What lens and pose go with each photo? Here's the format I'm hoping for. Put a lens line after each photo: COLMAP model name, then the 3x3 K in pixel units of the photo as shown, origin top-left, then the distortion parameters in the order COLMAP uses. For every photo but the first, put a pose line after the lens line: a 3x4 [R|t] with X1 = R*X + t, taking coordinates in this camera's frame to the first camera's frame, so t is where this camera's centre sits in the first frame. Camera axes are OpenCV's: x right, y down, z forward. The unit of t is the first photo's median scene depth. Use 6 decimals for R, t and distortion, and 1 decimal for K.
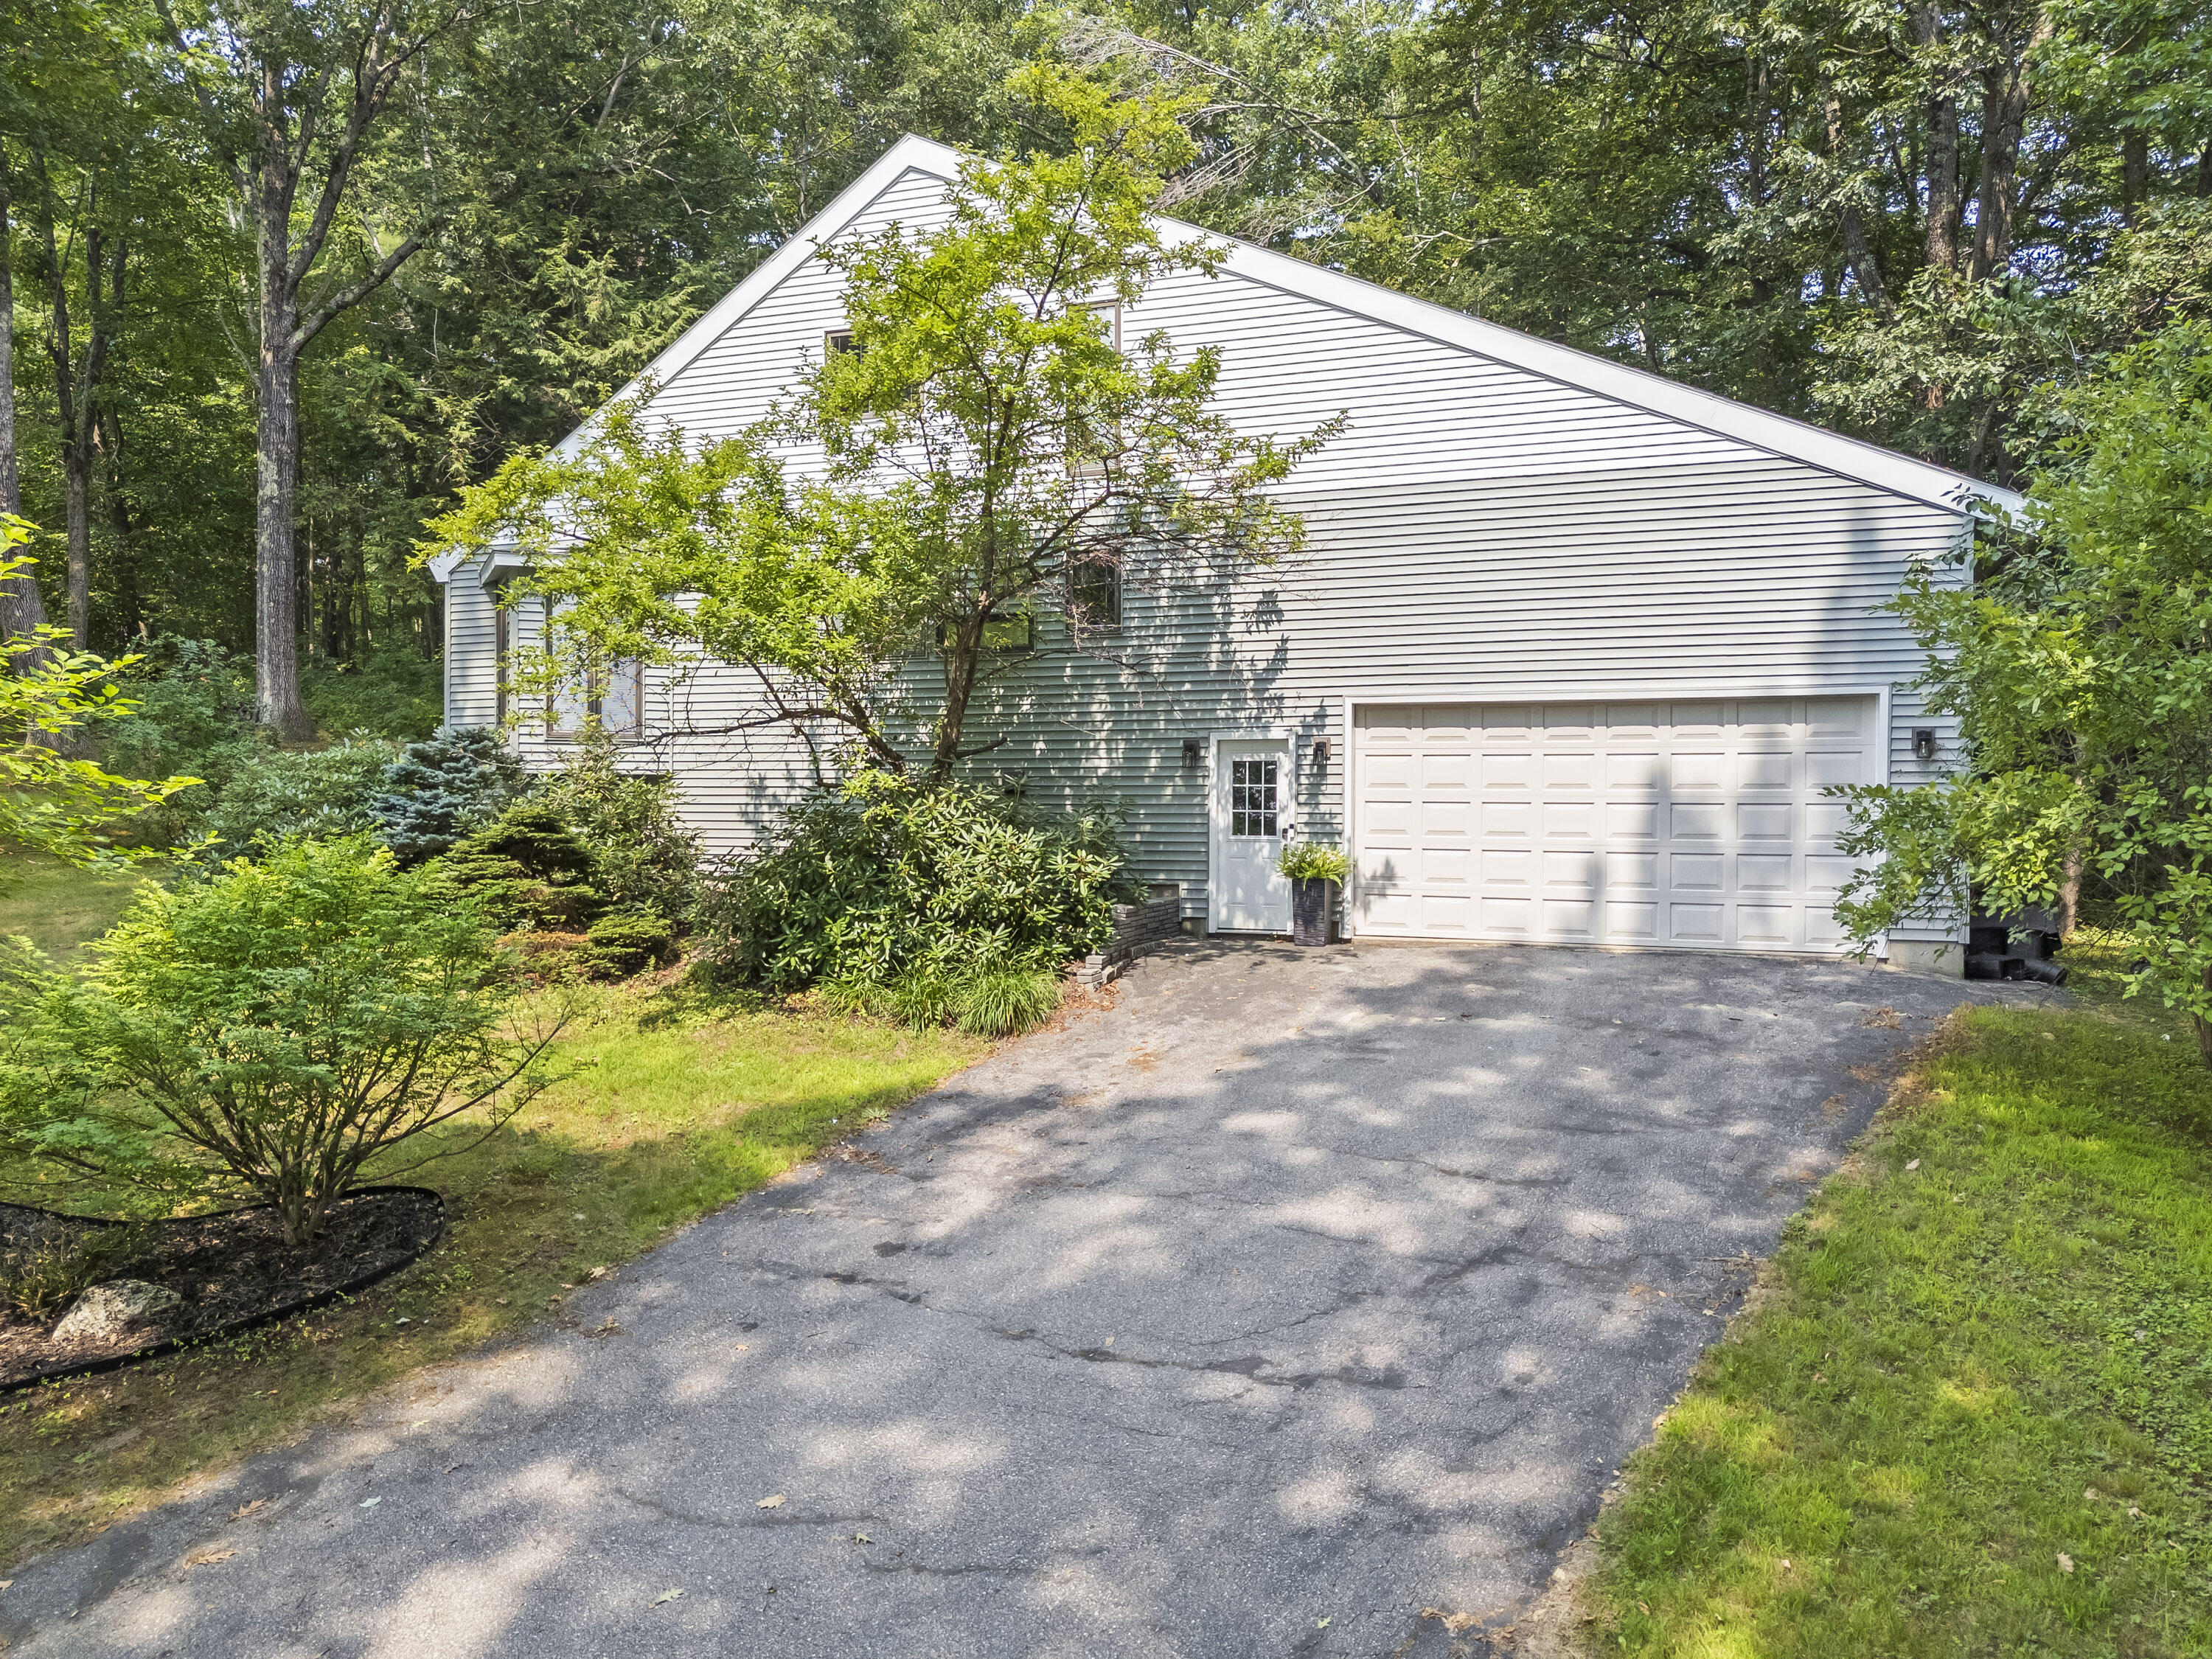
lens RADIAL K [[1600.3, 0, 1076.9], [0, 1600.3, 840.9], [0, 0, 1]] dist [0.000322, -0.004628]
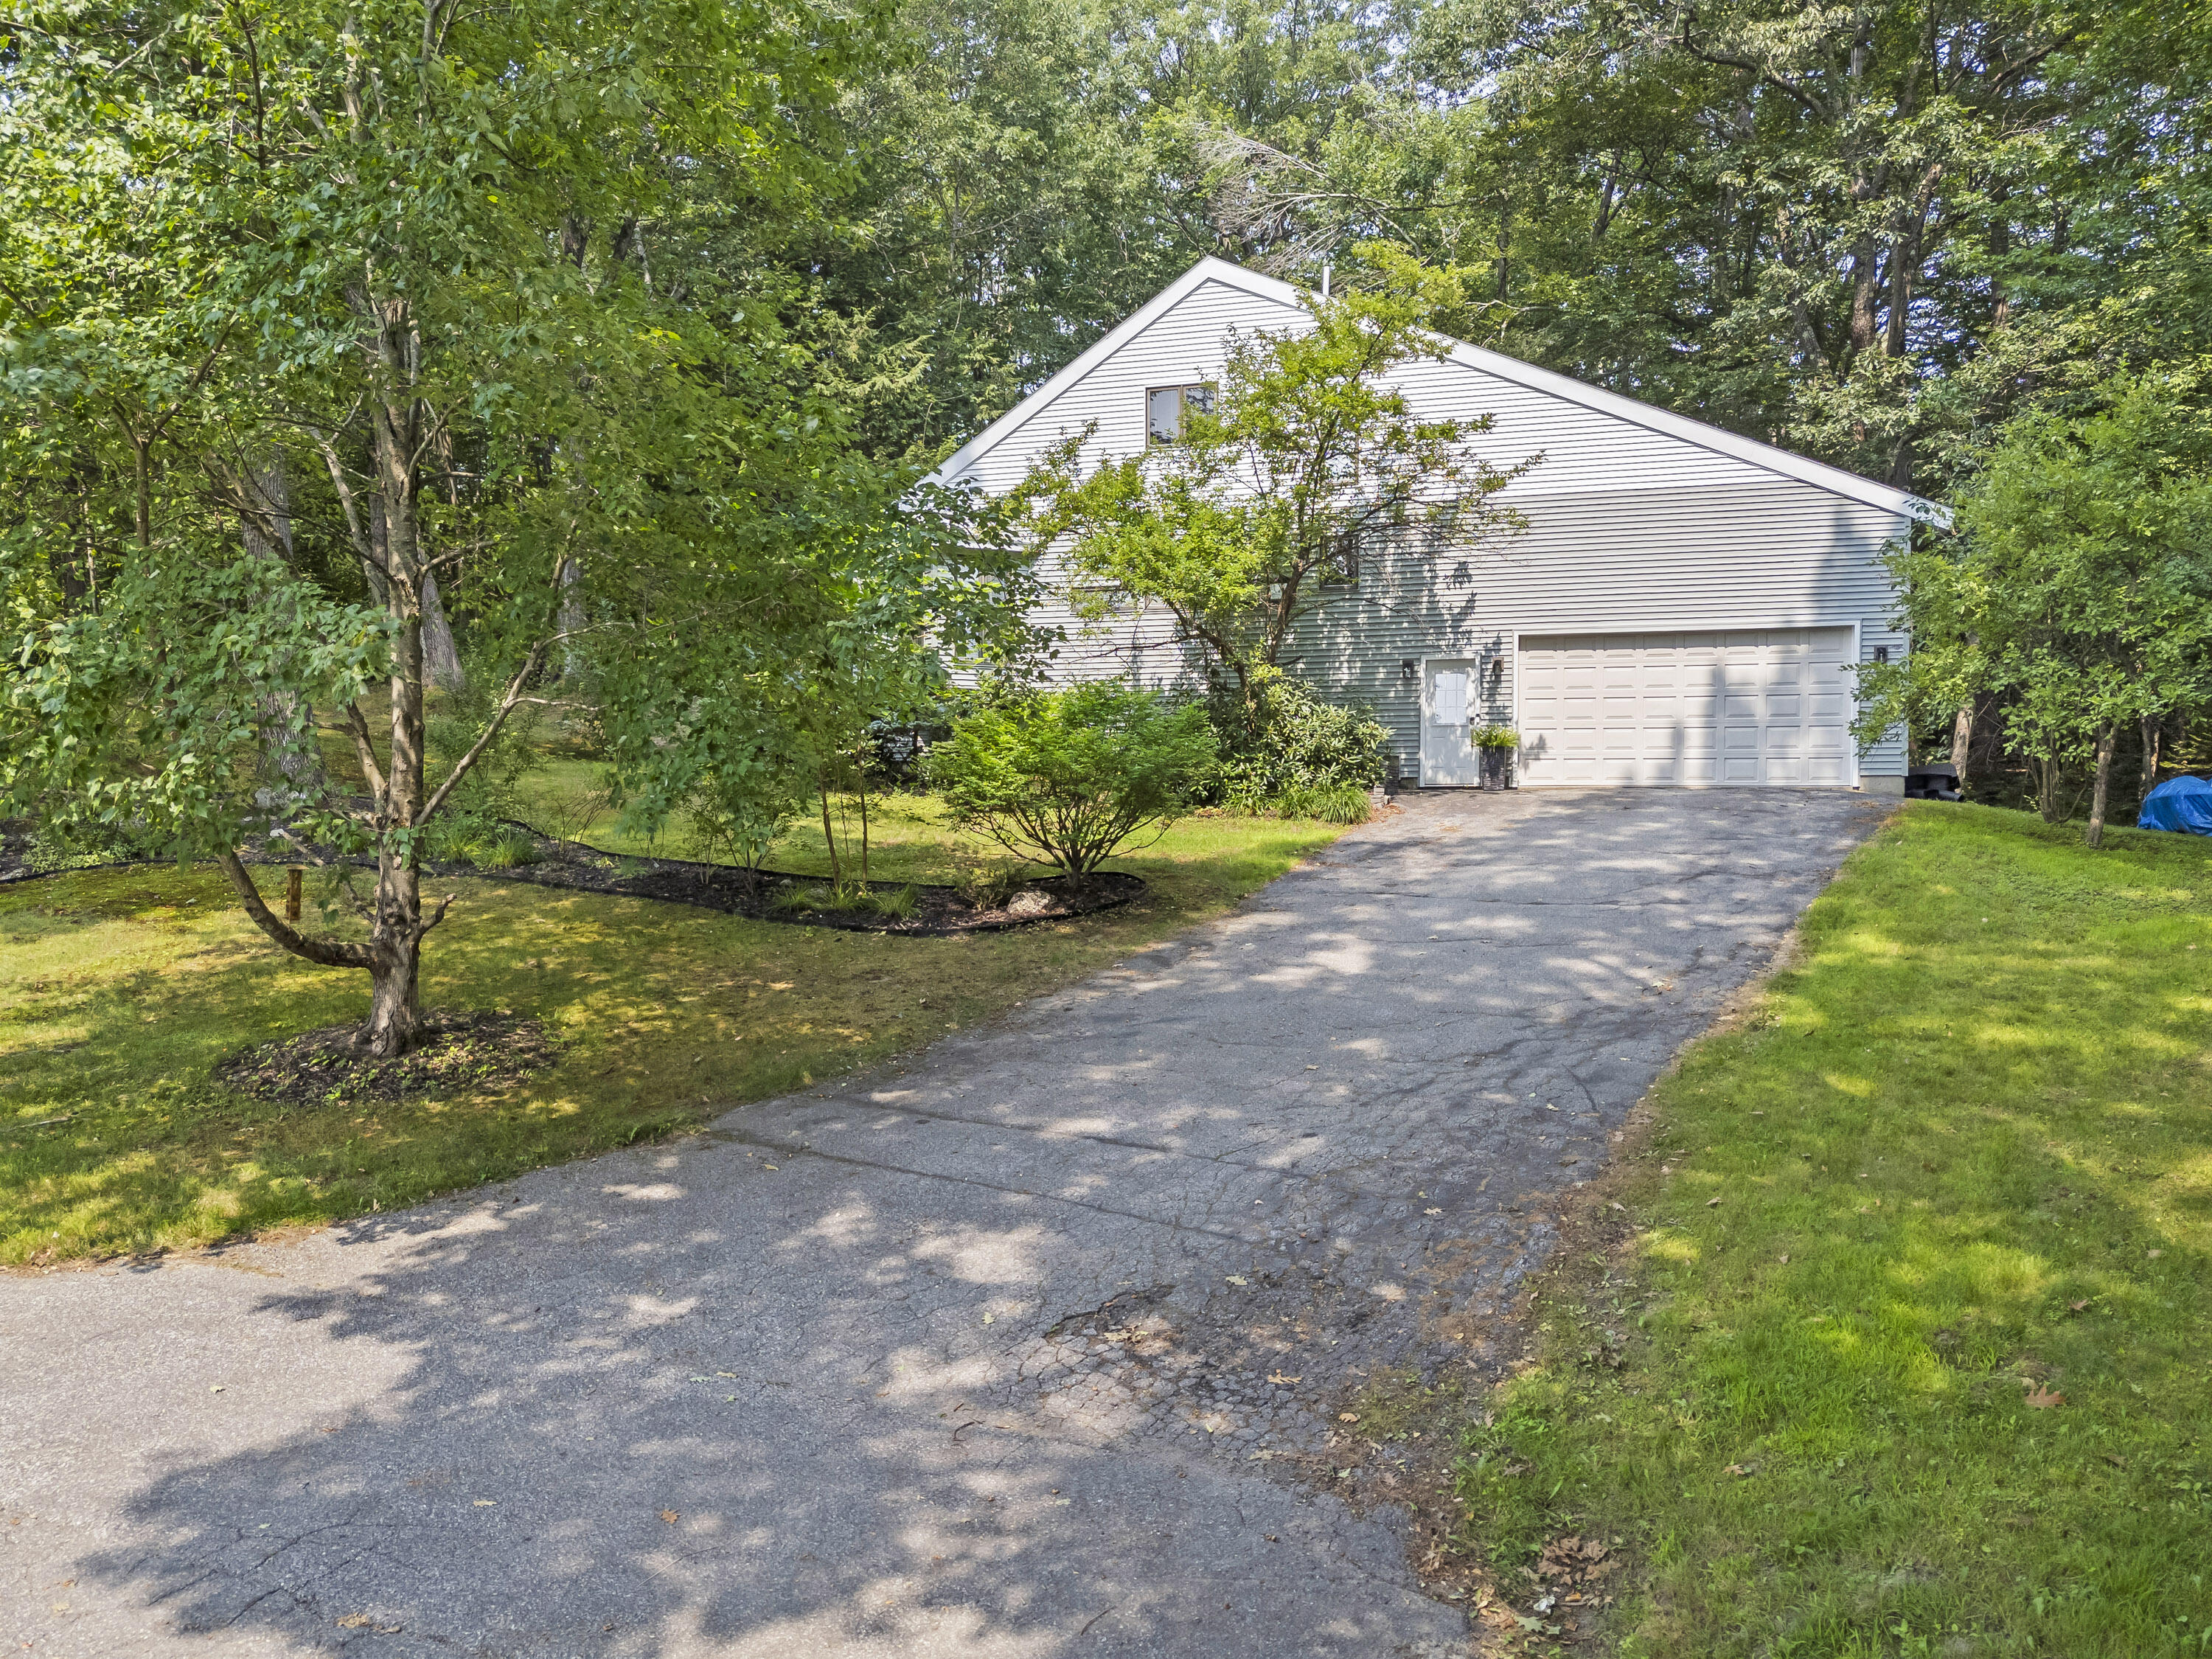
lens RADIAL K [[1543.7, 0, 1103.1], [0, 1543.7, 812.0], [0, 0, 1]] dist [0.005446, 0.003673]
pose [[0.998355, -0.004238, 0.057176, -0.314172], [0.004846, 0.999933, -0.010499, 0.099126], [-0.057128, 0.010758, 0.998309, -0.466339]]
